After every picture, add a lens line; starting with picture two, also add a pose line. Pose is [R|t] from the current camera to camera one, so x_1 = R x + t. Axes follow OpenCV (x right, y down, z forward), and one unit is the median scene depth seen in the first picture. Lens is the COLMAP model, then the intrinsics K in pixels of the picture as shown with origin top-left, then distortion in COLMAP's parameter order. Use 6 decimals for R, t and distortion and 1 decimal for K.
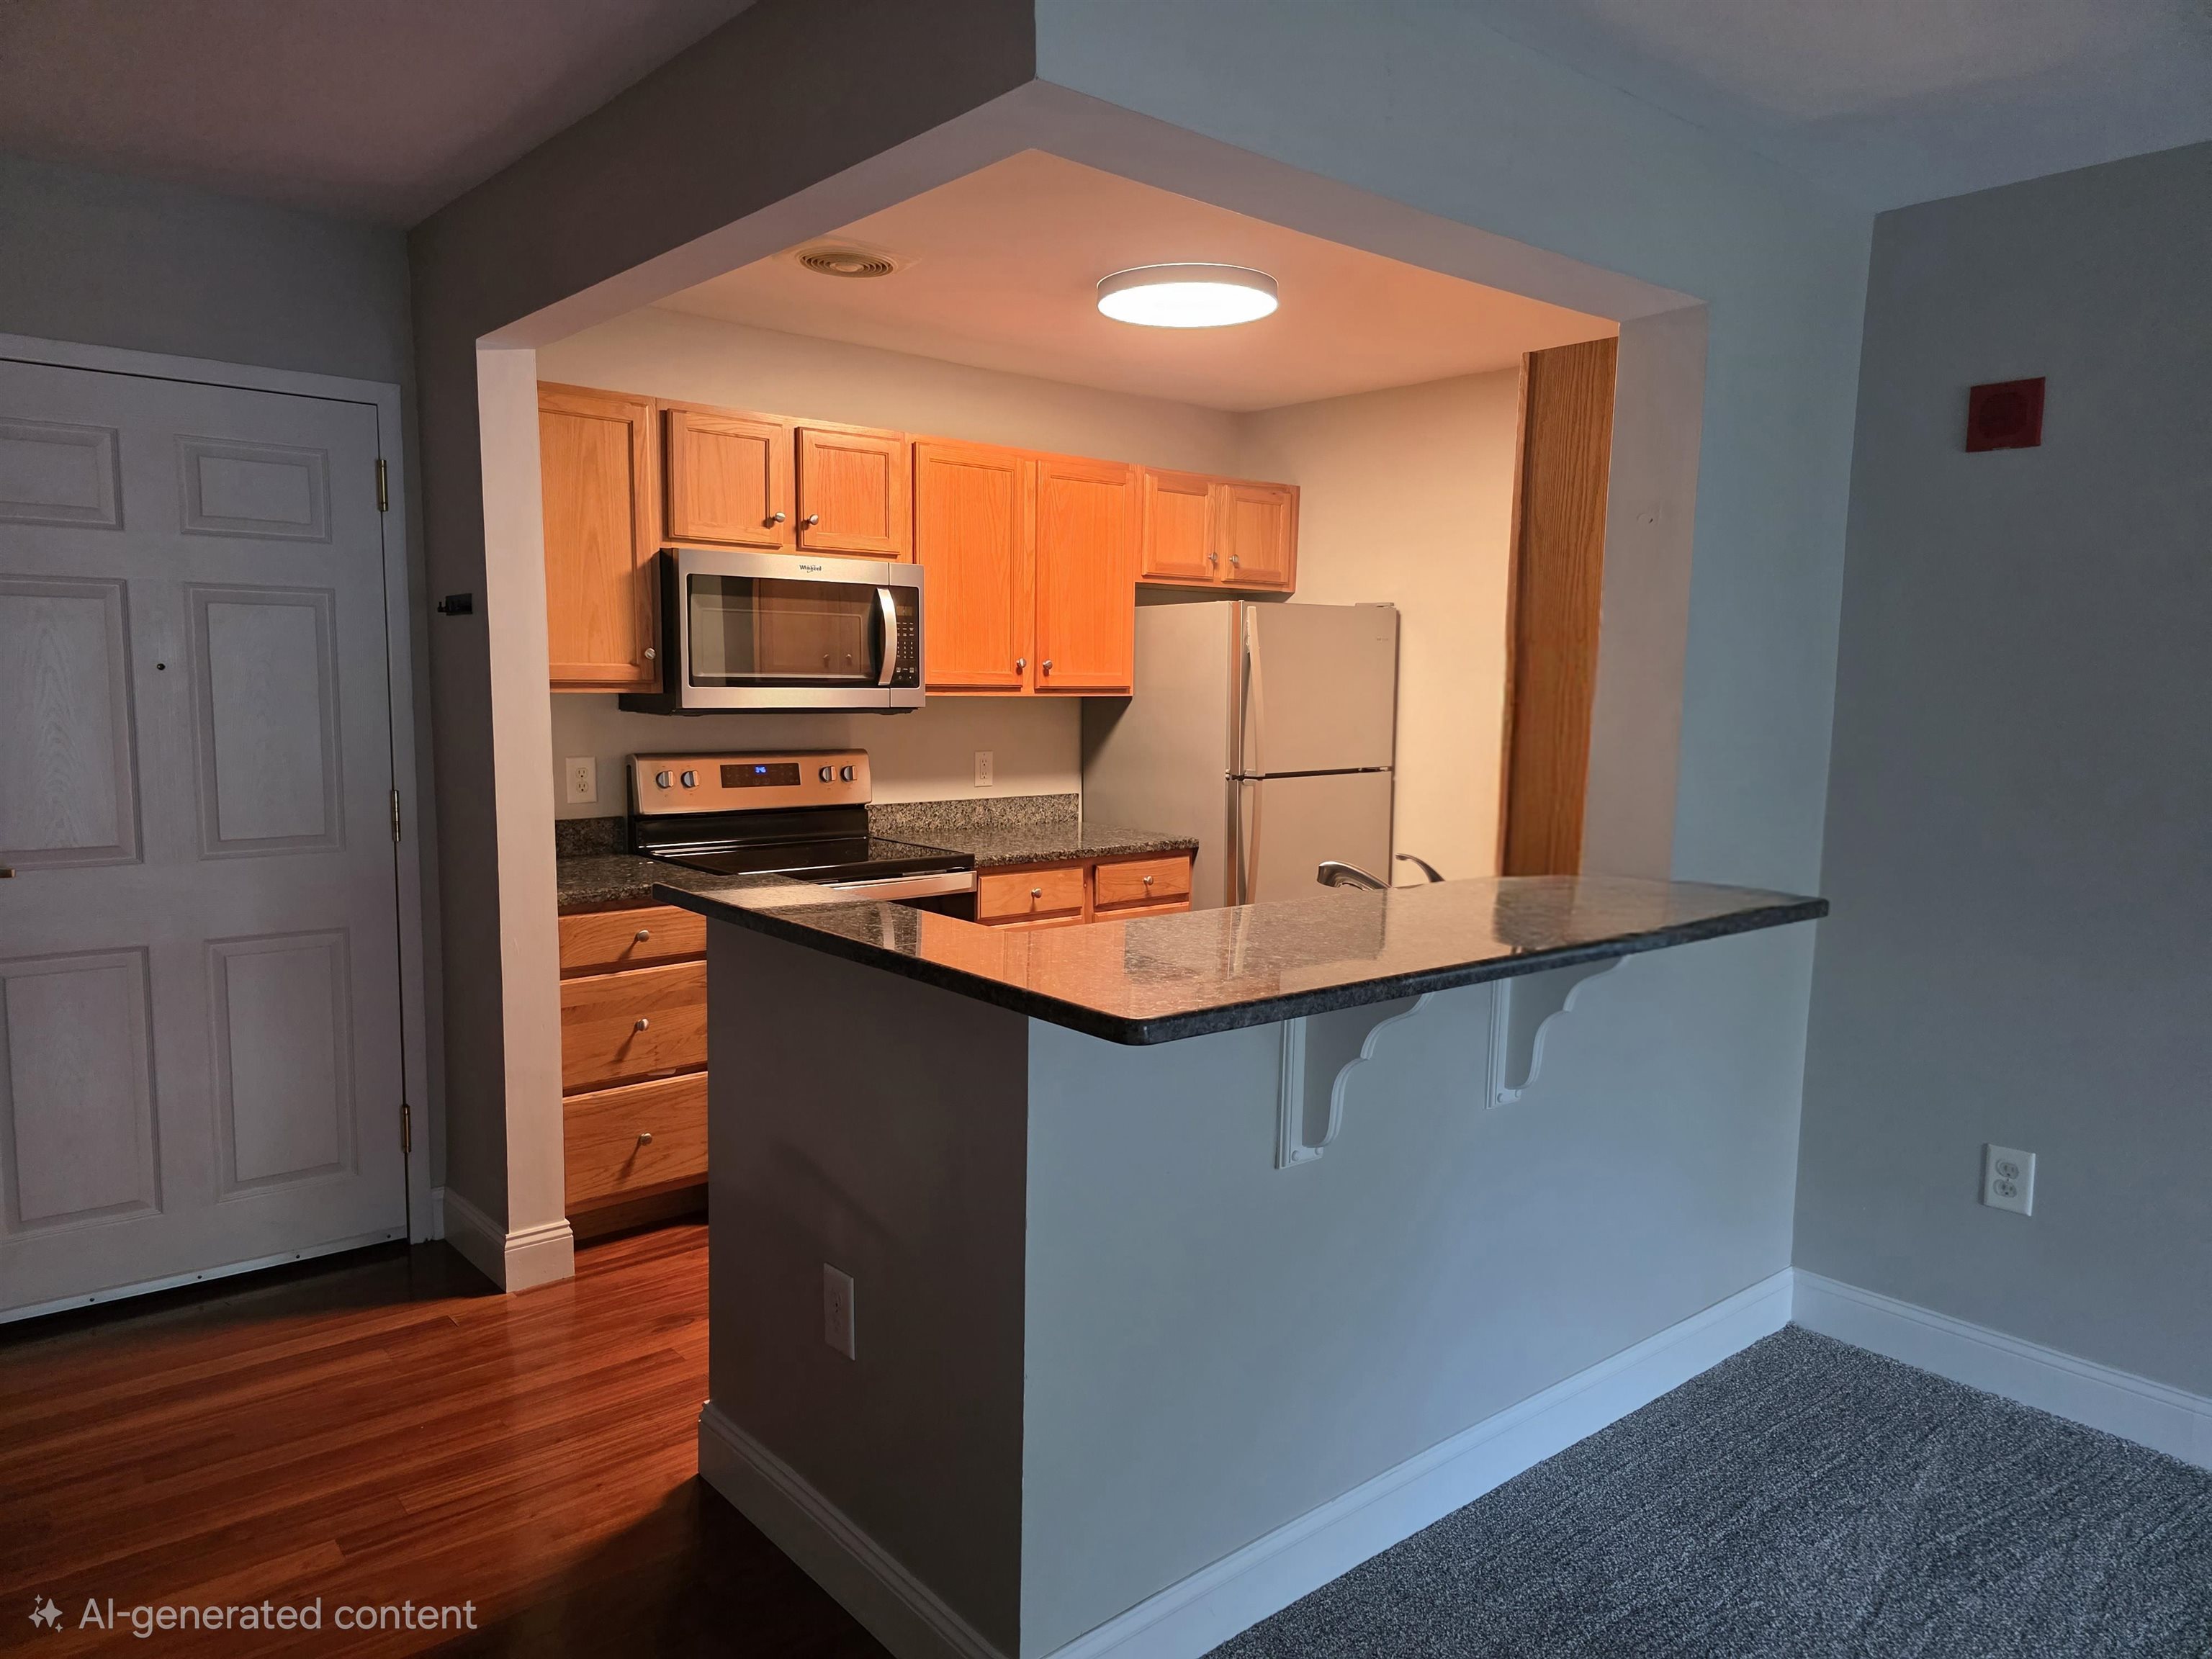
lens RADIAL K [[1484.5, 0, 1106.0], [0, 1484.5, 829.5], [0, 0, 1]] dist [0.117407, -0.152144]
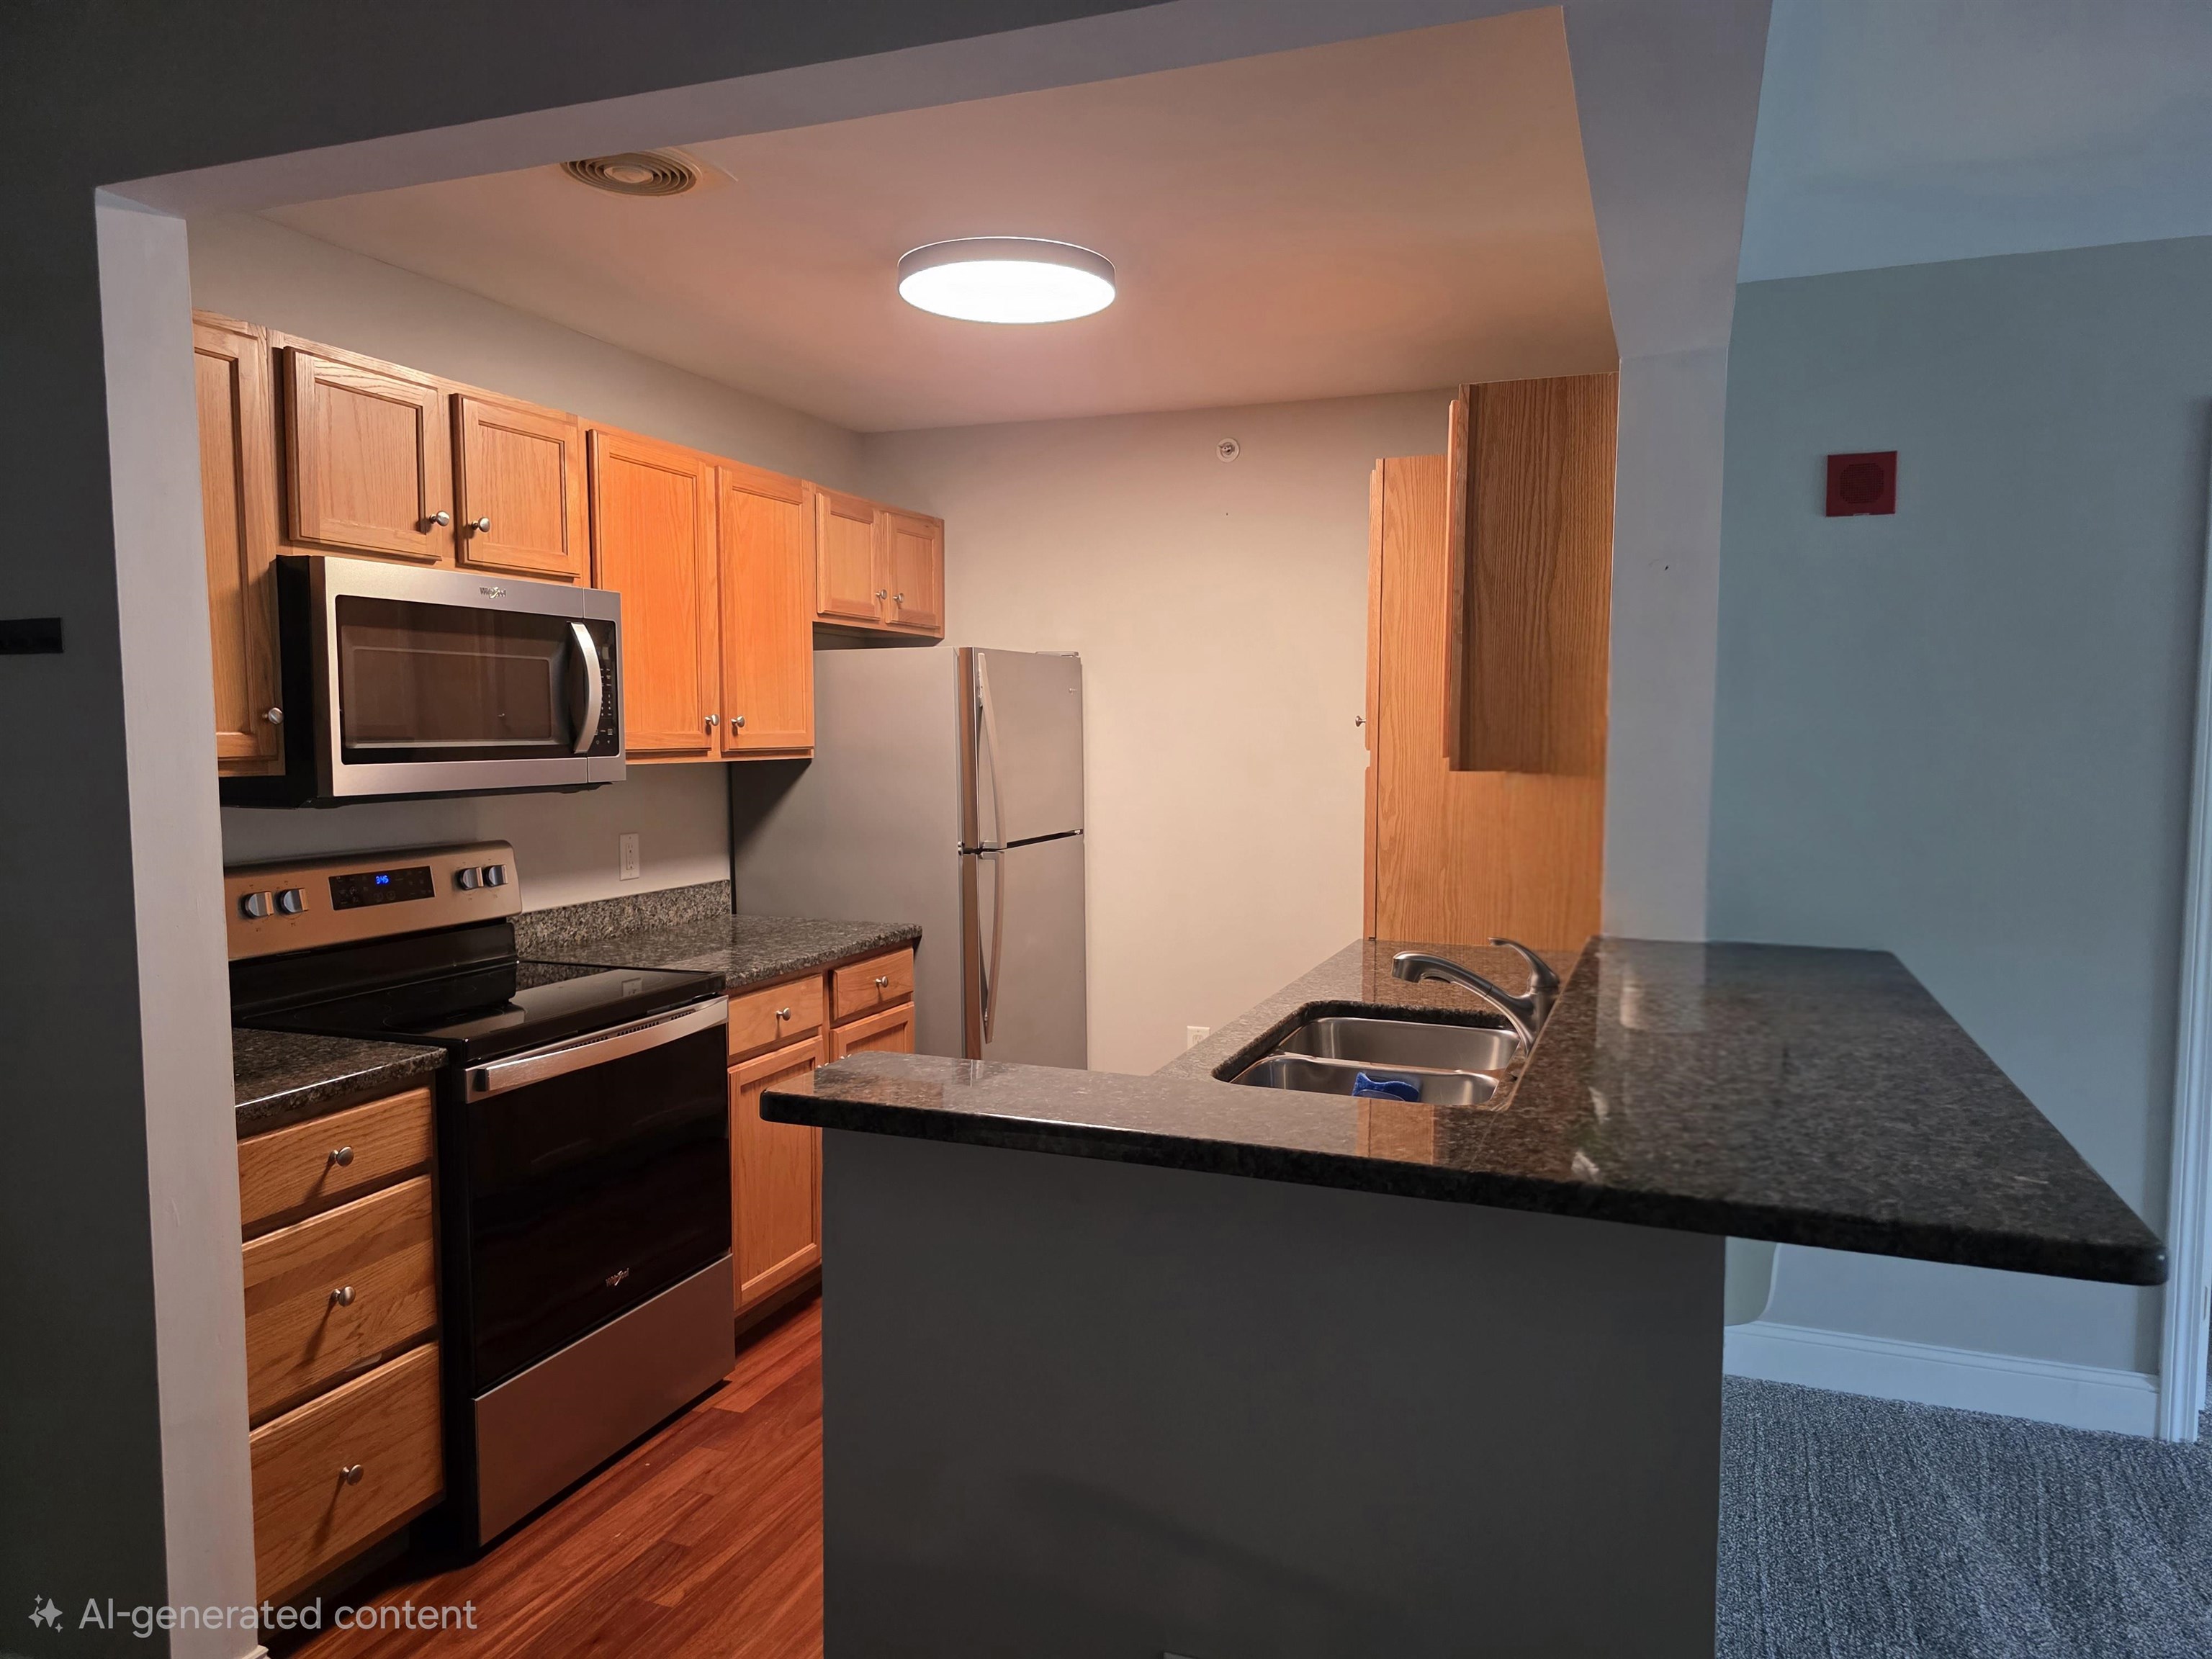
lens RADIAL K [[1477.3, 0, 1108.1], [0, 1477.3, 820.2], [0, 0, 1]] dist [0.044182, -0.028333]
pose [[0.873878, -0.044773, 0.484080, -0.270361], [0.063439, 0.997738, -0.022240, -0.030582], [-0.481989, 0.050145, 0.874741, 0.232753]]
